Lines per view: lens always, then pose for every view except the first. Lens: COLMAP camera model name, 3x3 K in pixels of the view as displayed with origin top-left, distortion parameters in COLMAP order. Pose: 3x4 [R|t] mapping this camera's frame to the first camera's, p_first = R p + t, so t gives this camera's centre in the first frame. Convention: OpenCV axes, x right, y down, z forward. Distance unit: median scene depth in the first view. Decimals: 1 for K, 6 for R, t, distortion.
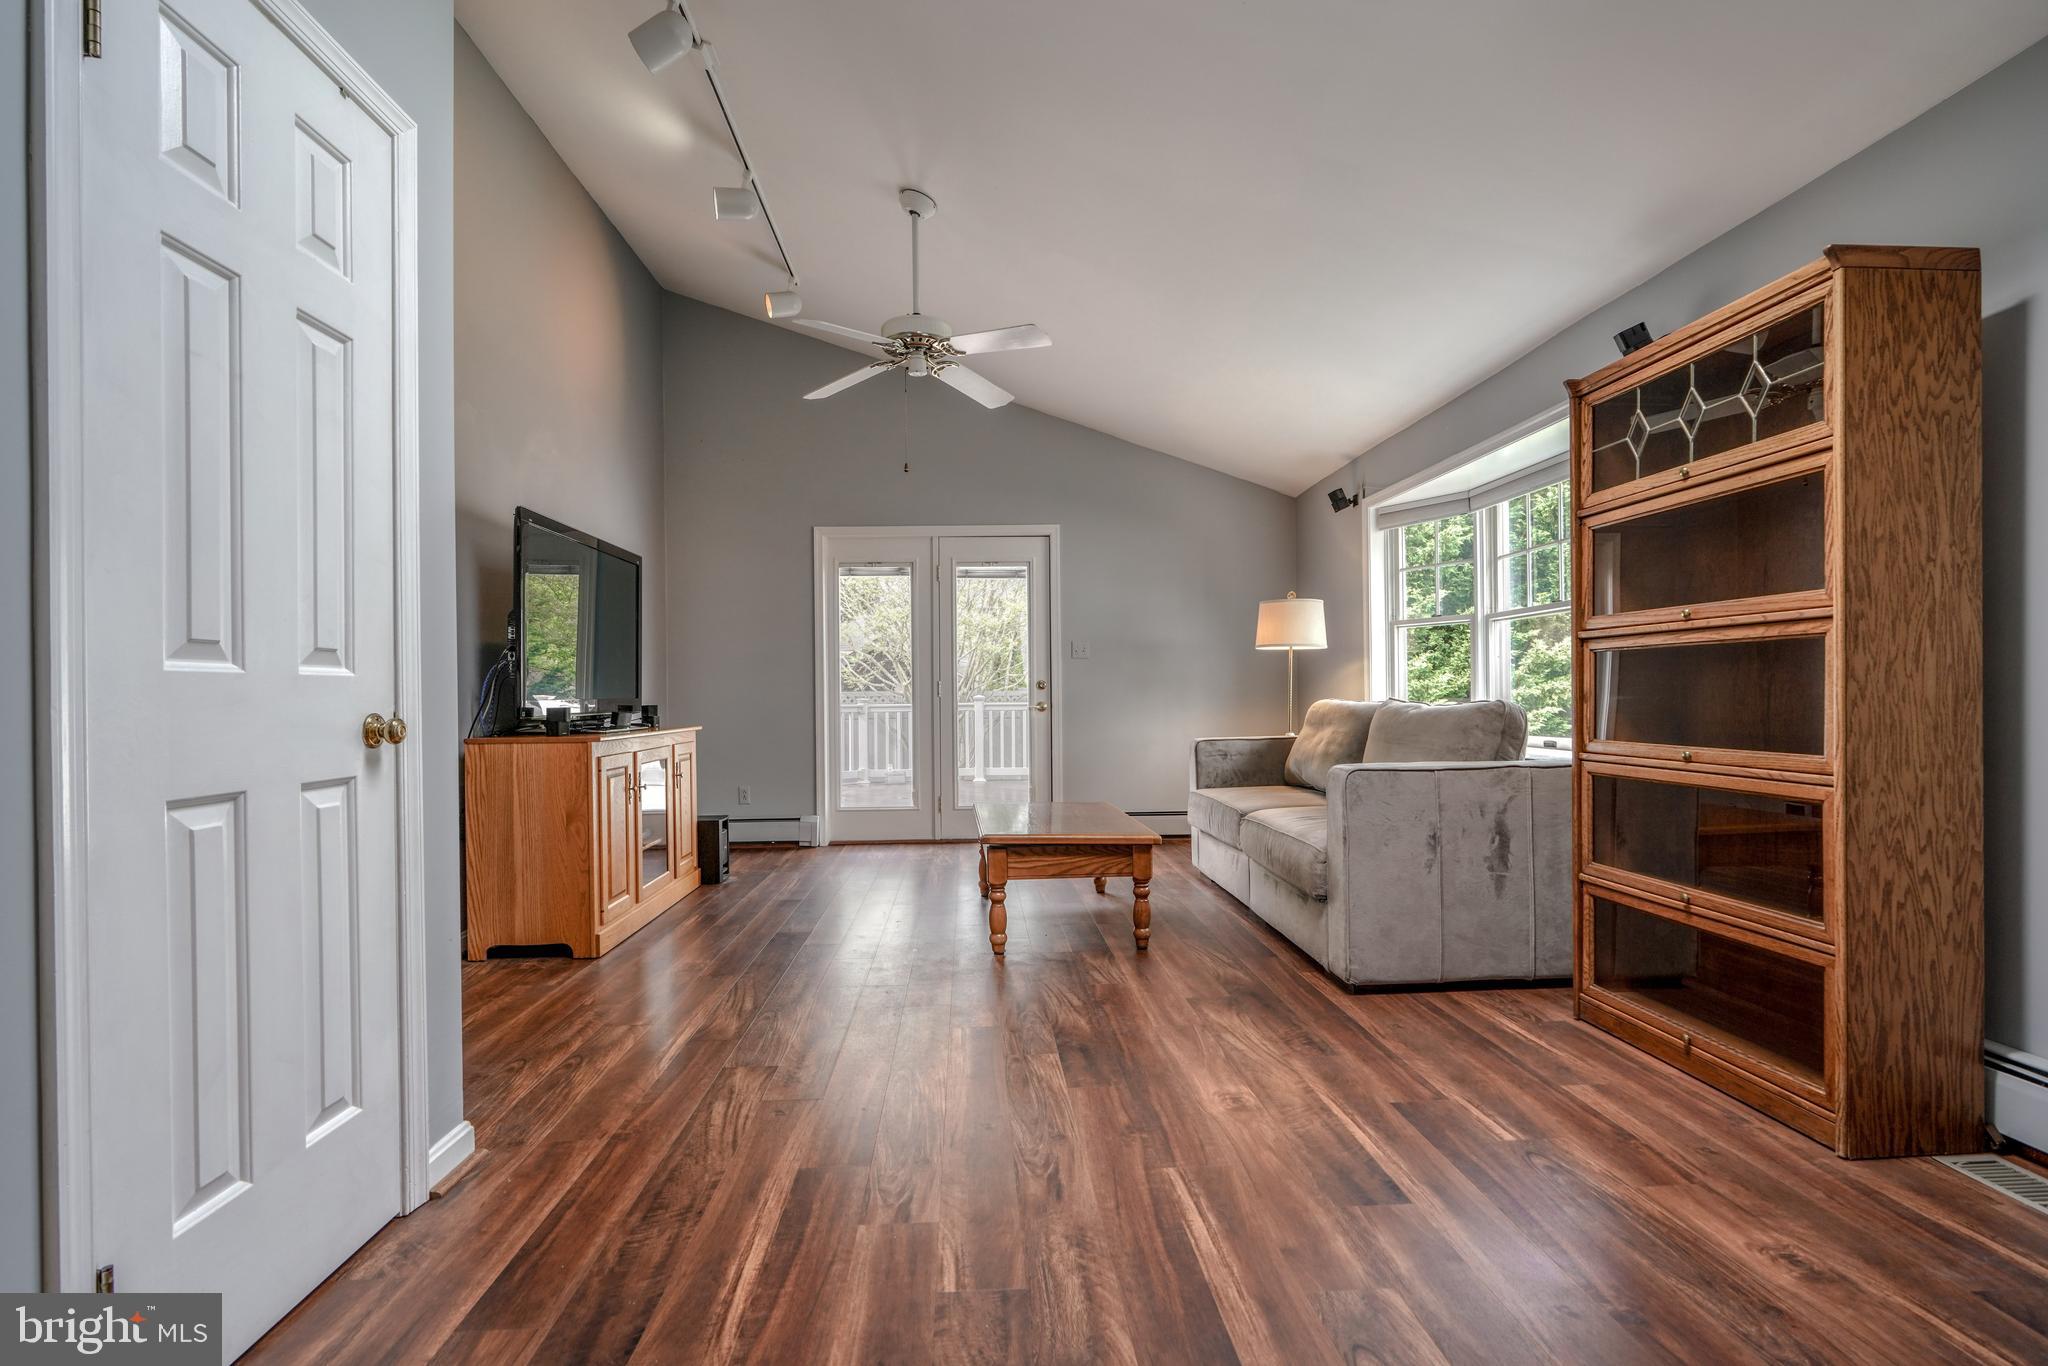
lens RADIAL K [[925.9, 0, 1030.0], [0, 925.9, 692.2], [0, 0, 1]] dist [-0.005604, 0.000350]
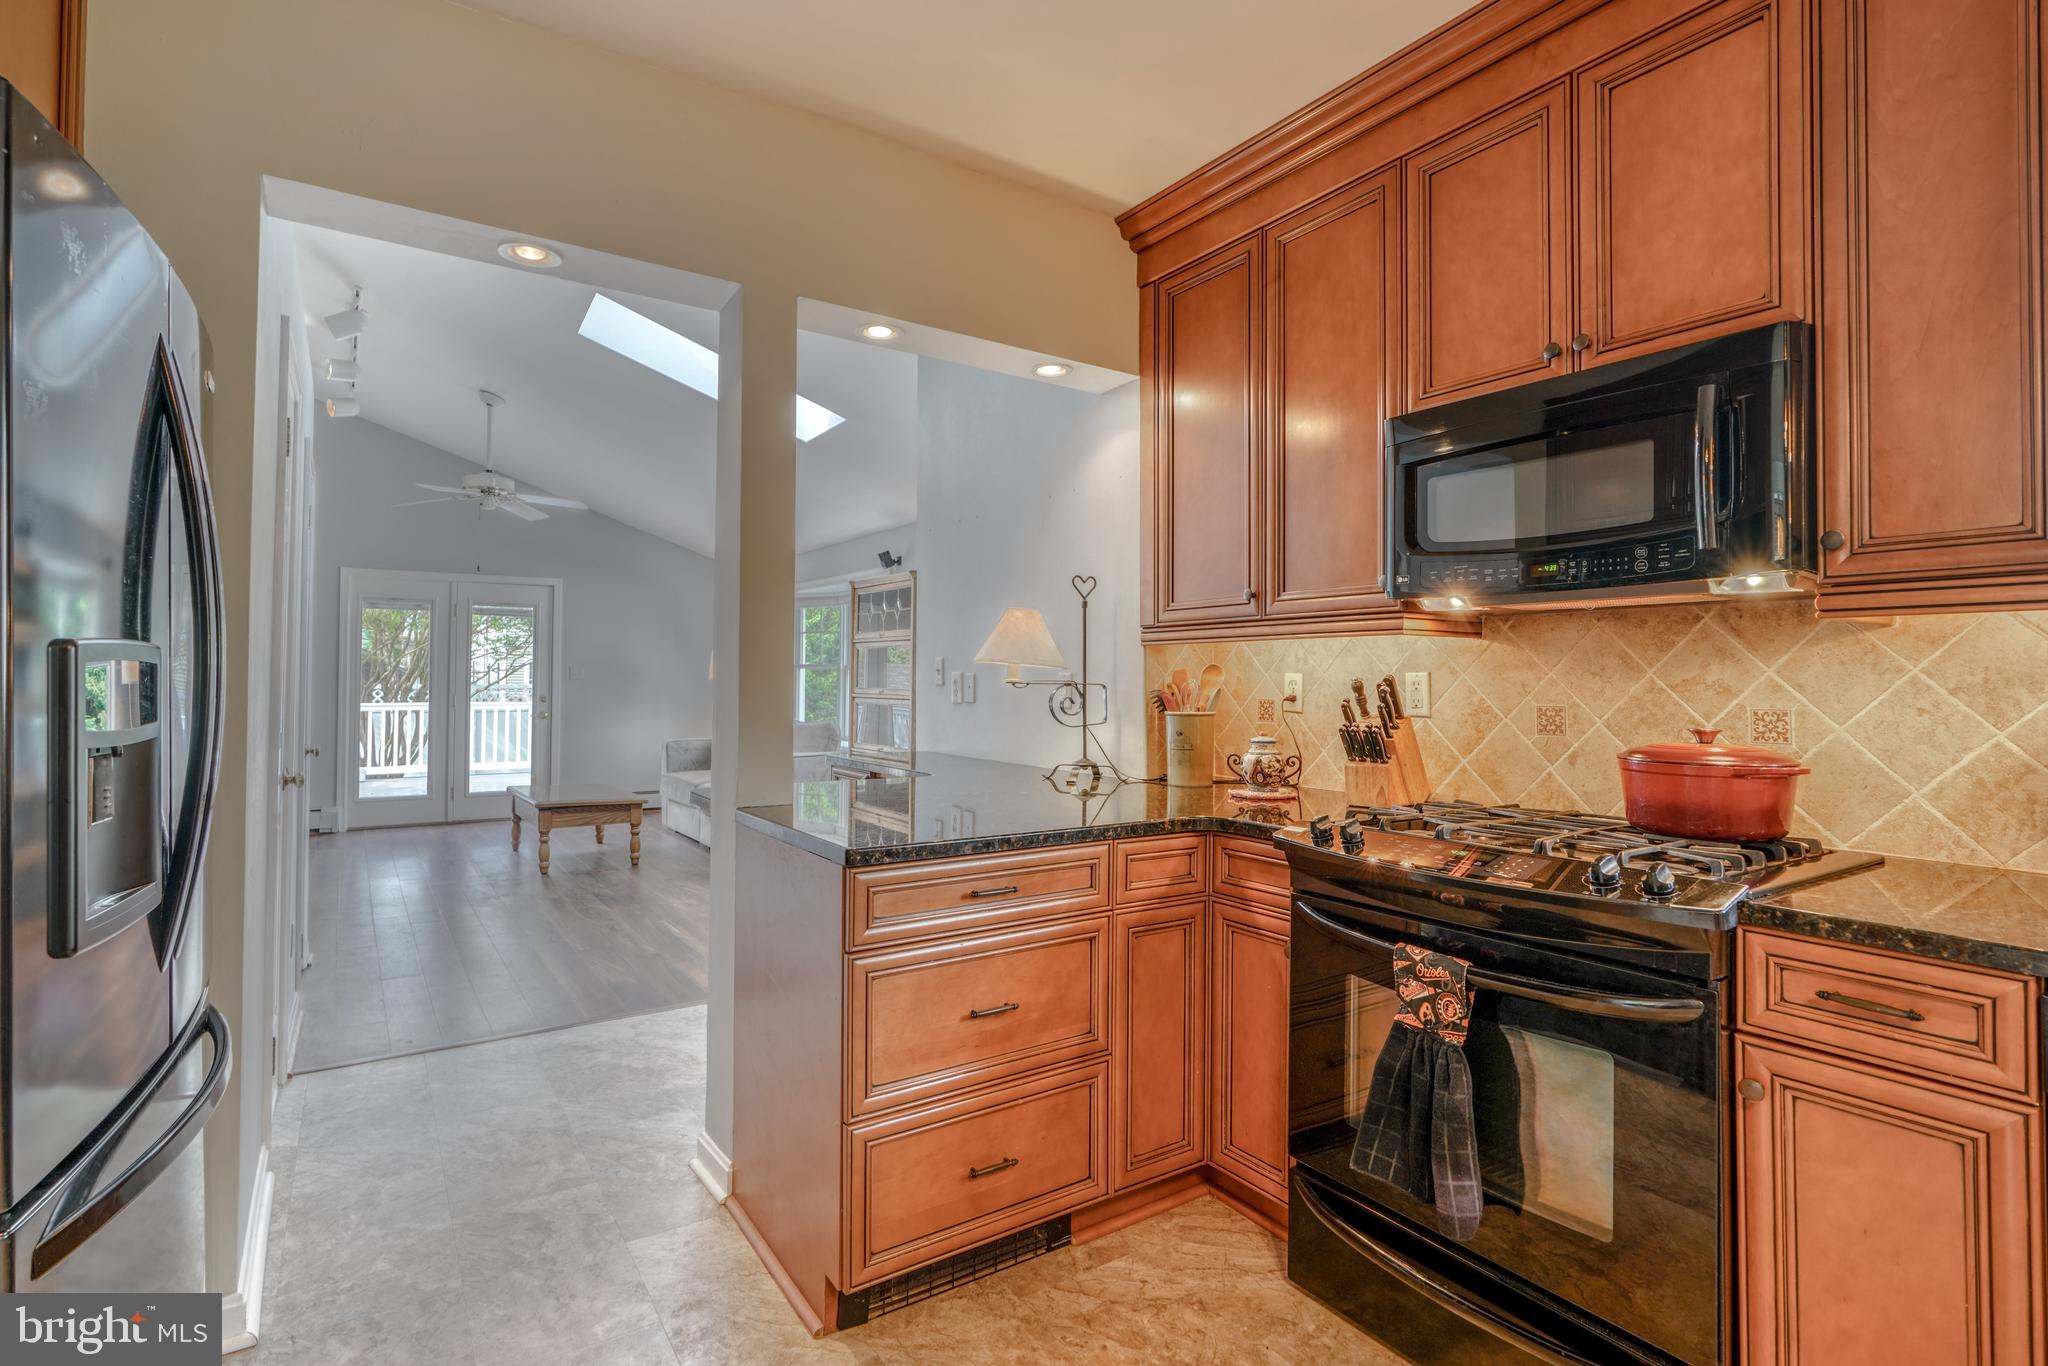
lens RADIAL K [[990.8, 0, 1020.4], [0, 990.8, 667.3], [0, 0, 1]] dist [-0.010491, 0.005879]
pose [[0.862176, 0.022464, 0.506111, -0.201954], [-0.017580, 0.999741, -0.014427, -0.077441], [-0.506304, 0.003541, 0.862348, -0.963545]]
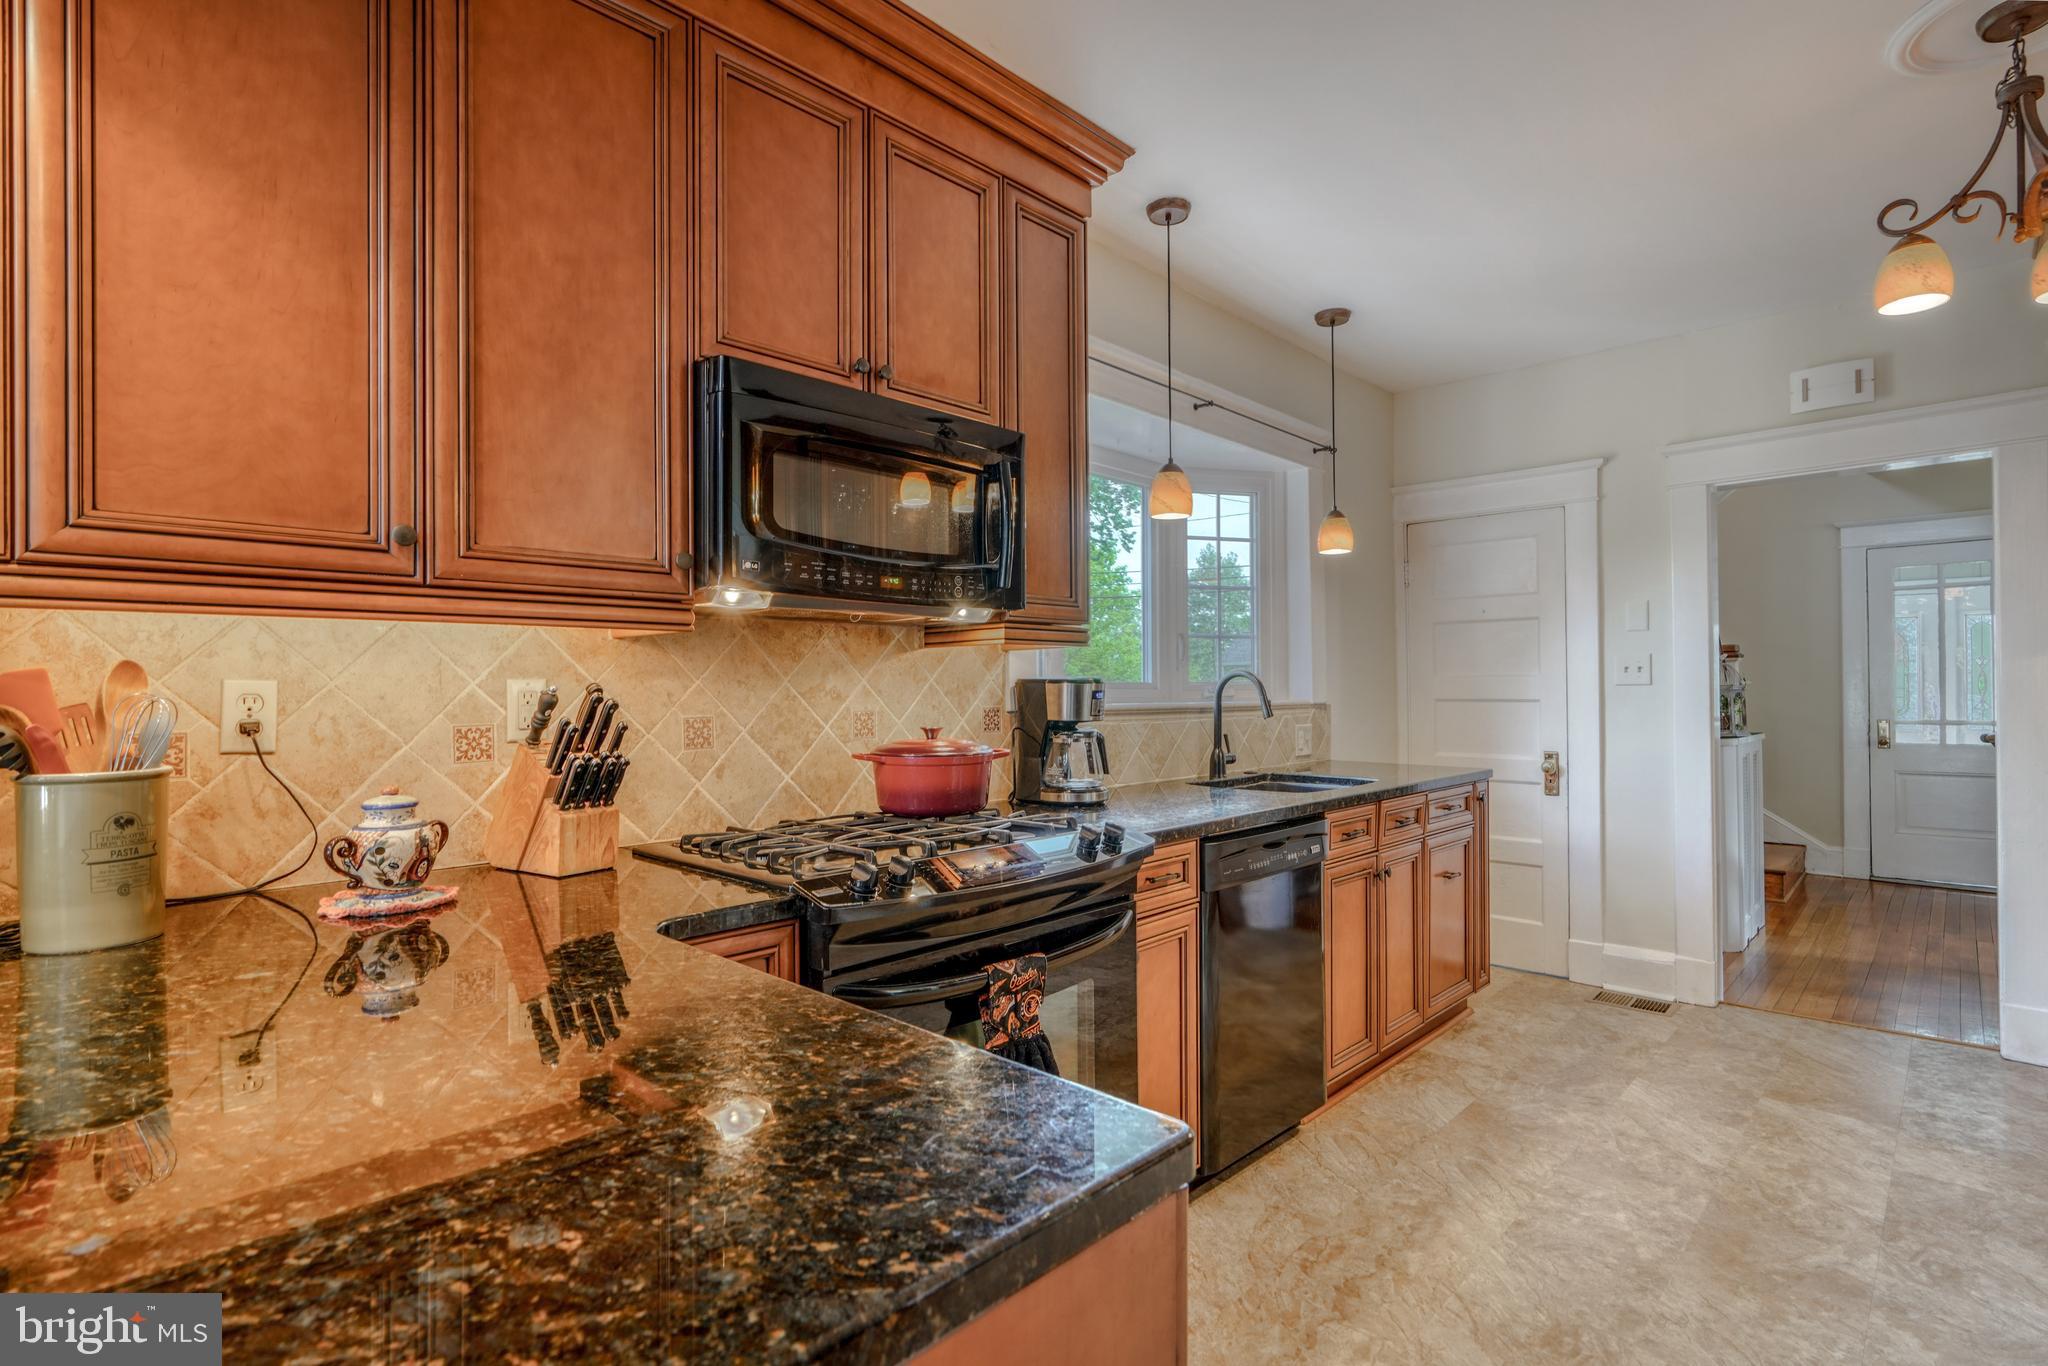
lens RADIAL K [[990.8, 0, 1013.7], [0, 990.8, 679.9], [0, 0, 1]] dist [-0.010491, 0.005879]
pose [[-0.680901, 0.020381, 0.732092, -0.137995], [0.010050, 0.999779, -0.018485, -0.077035], [-0.732307, -0.005229, -0.680955, -0.309224]]
